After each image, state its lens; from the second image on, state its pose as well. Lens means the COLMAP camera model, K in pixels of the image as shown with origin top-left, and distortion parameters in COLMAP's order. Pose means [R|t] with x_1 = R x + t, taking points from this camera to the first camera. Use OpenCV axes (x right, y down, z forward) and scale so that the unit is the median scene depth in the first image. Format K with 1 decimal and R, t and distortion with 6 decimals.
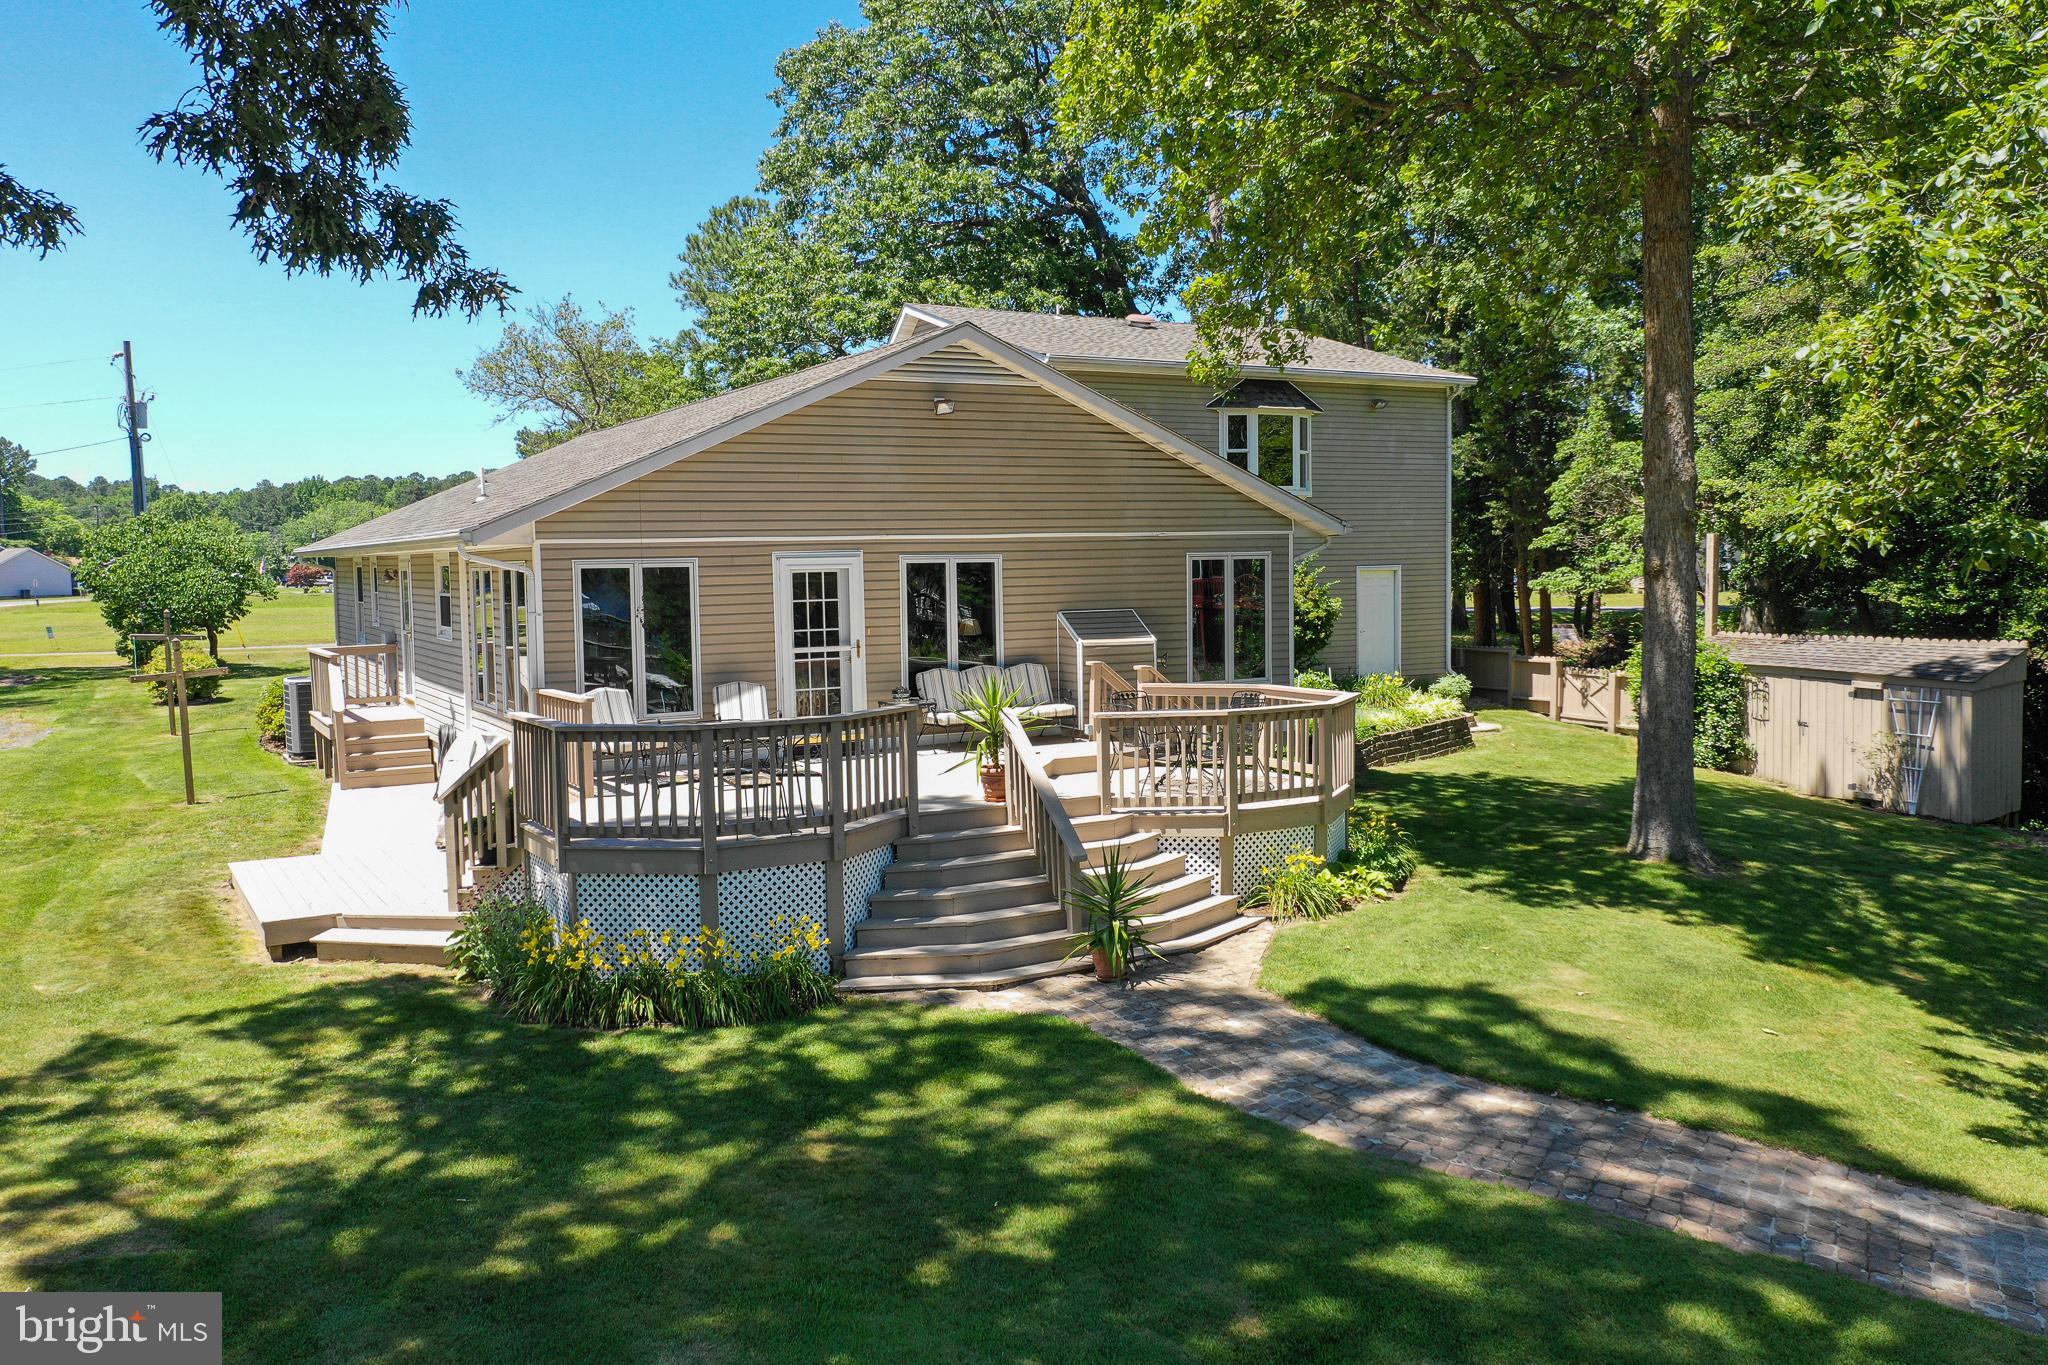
lens RADIAL K [[1627.0, 0, 1026.9], [0, 1627.0, 686.9], [0, 0, 1]] dist [-0.003906, 0.003959]
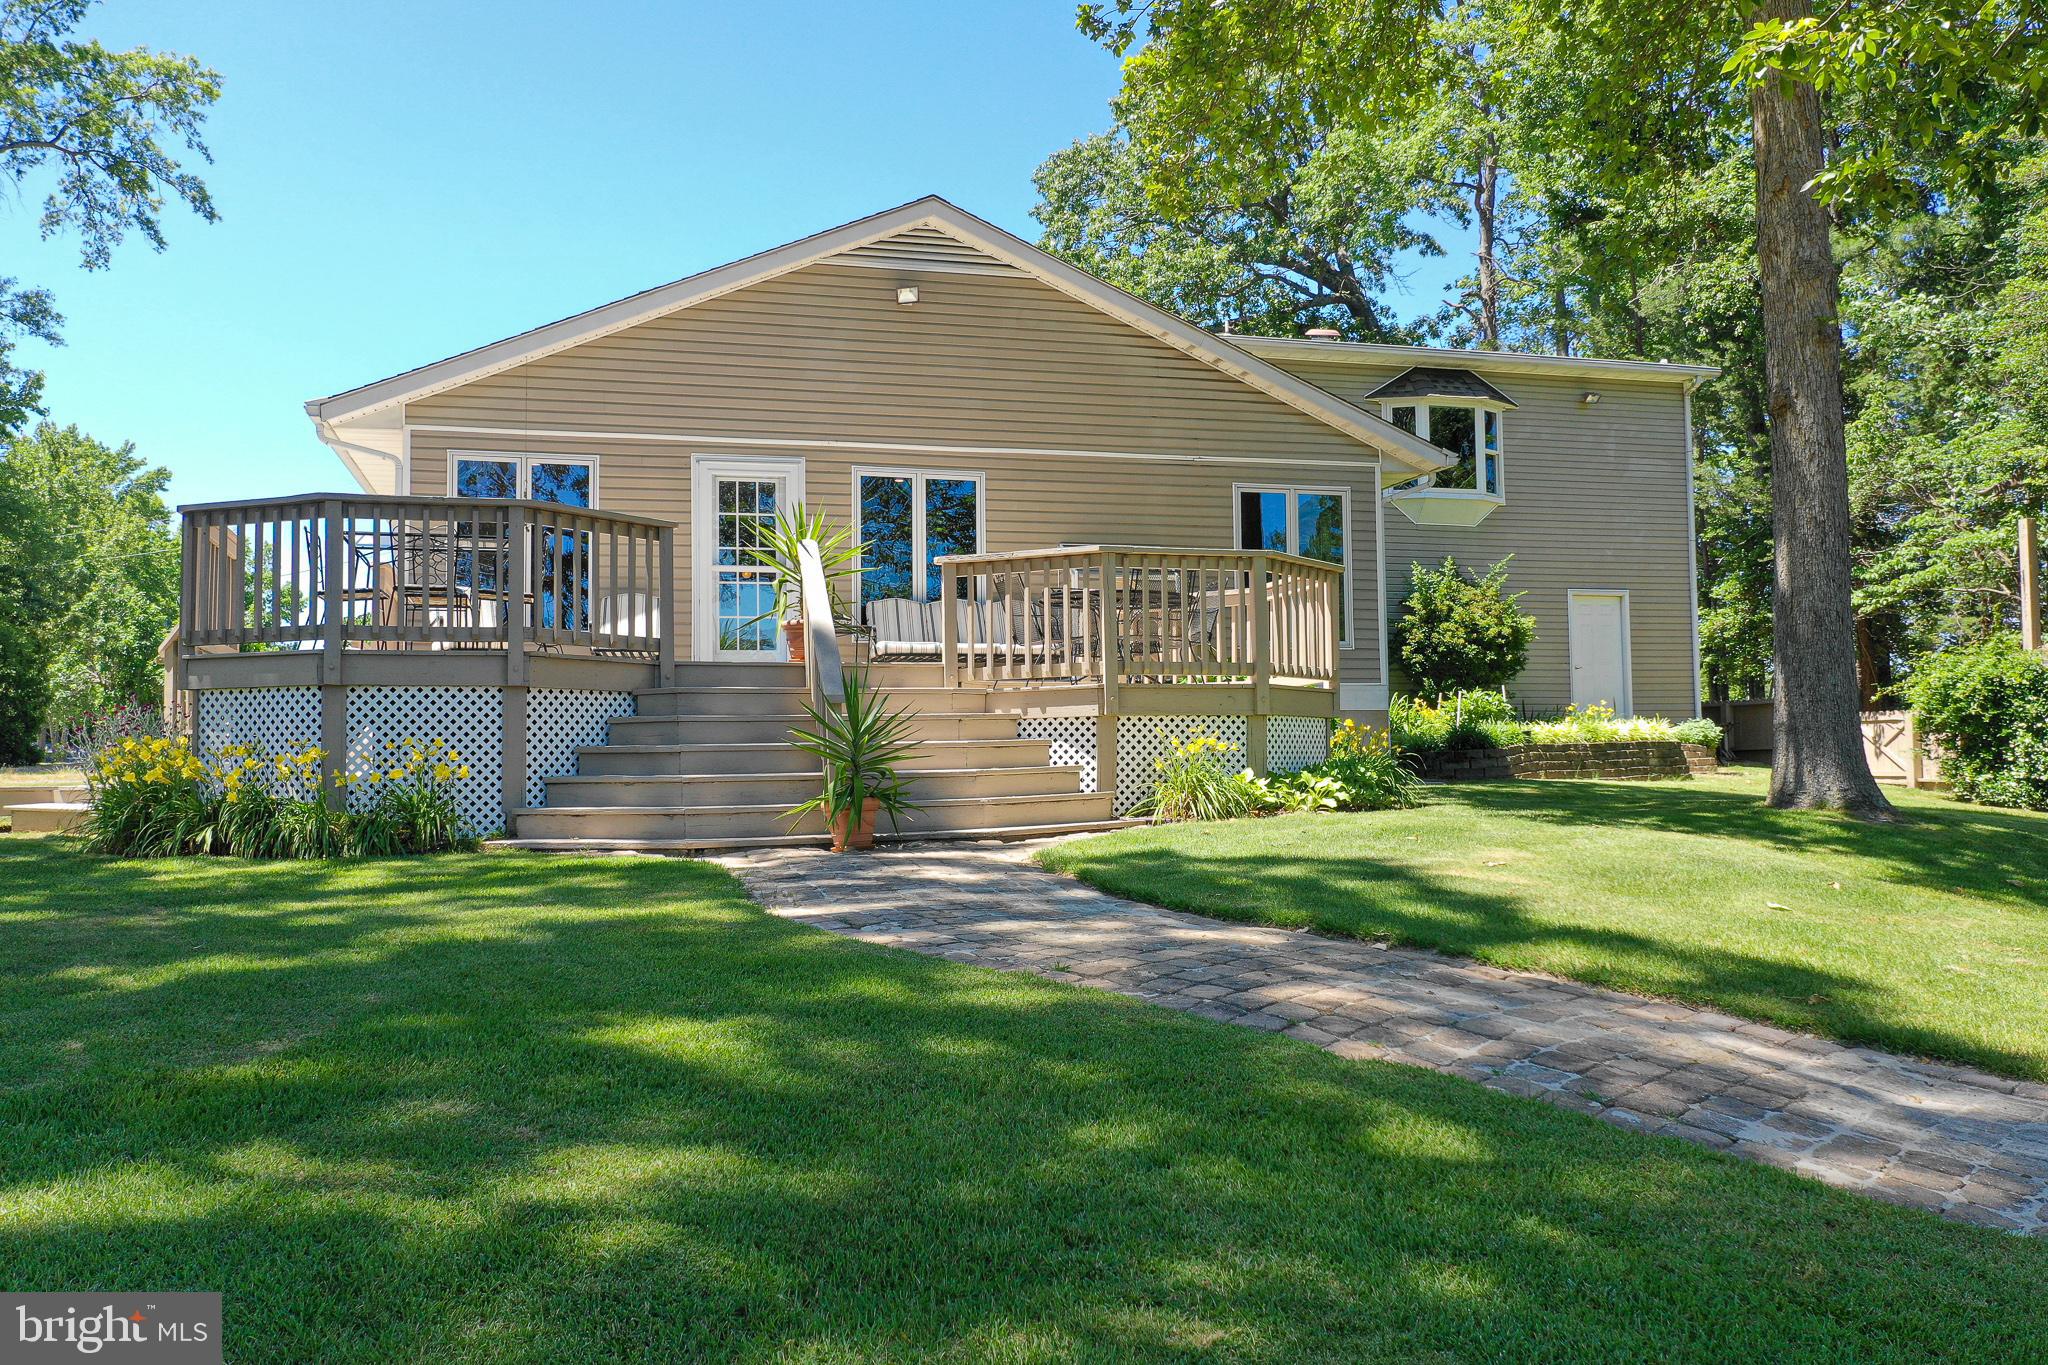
lens RADIAL K [[1627.0, 0, 1009.9], [0, 1627.0, 704.8], [0, 0, 1]] dist [-0.003906, 0.003959]
pose [[0.969260, -0.006241, -0.245961, 0.206570], [-0.021818, 0.993559, -0.111191, 0.133842], [0.245070, 0.113140, 0.962881, 0.207380]]
